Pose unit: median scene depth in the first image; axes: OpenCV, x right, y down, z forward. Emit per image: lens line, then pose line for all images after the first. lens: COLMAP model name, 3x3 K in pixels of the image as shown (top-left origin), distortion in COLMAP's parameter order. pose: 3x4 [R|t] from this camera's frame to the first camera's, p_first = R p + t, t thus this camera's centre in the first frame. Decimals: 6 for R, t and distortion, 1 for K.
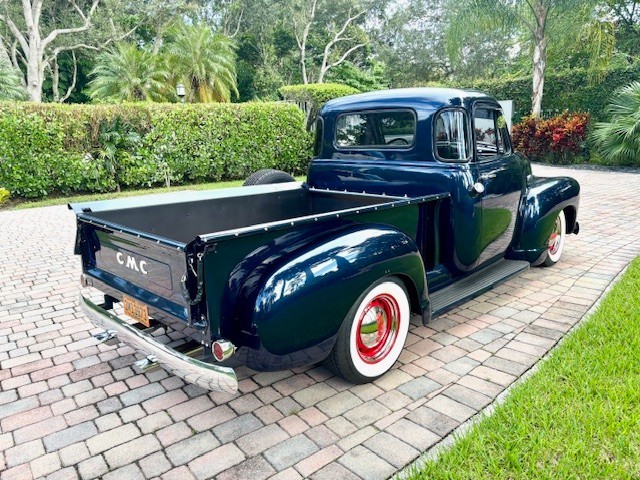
lens RADIAL K [[481.4, 0, 318.4], [0, 481.4, 240.1], [0, 0, 1]] dist [0.036249, -0.032229]
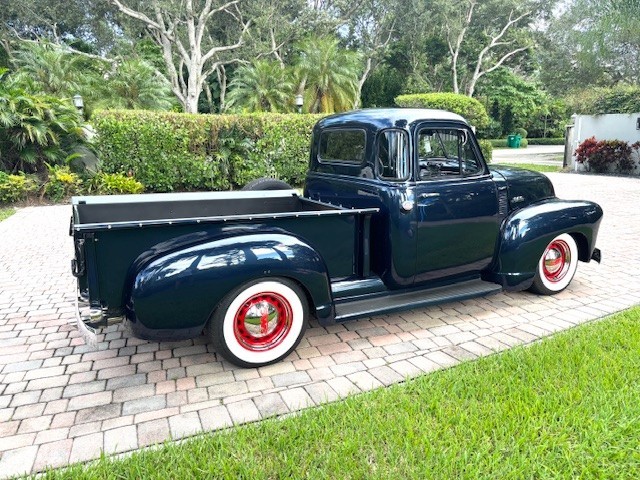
lens RADIAL K [[481.4, 0, 323.5], [0, 481.4, 240.5], [0, 0, 1]] dist [0.036249, -0.032229]
pose [[0.952420, 0.085494, -0.292554, 0.145067], [-0.088895, 0.996040, 0.001676, -0.005560], [0.291539, 0.024410, 0.956248, -0.013681]]
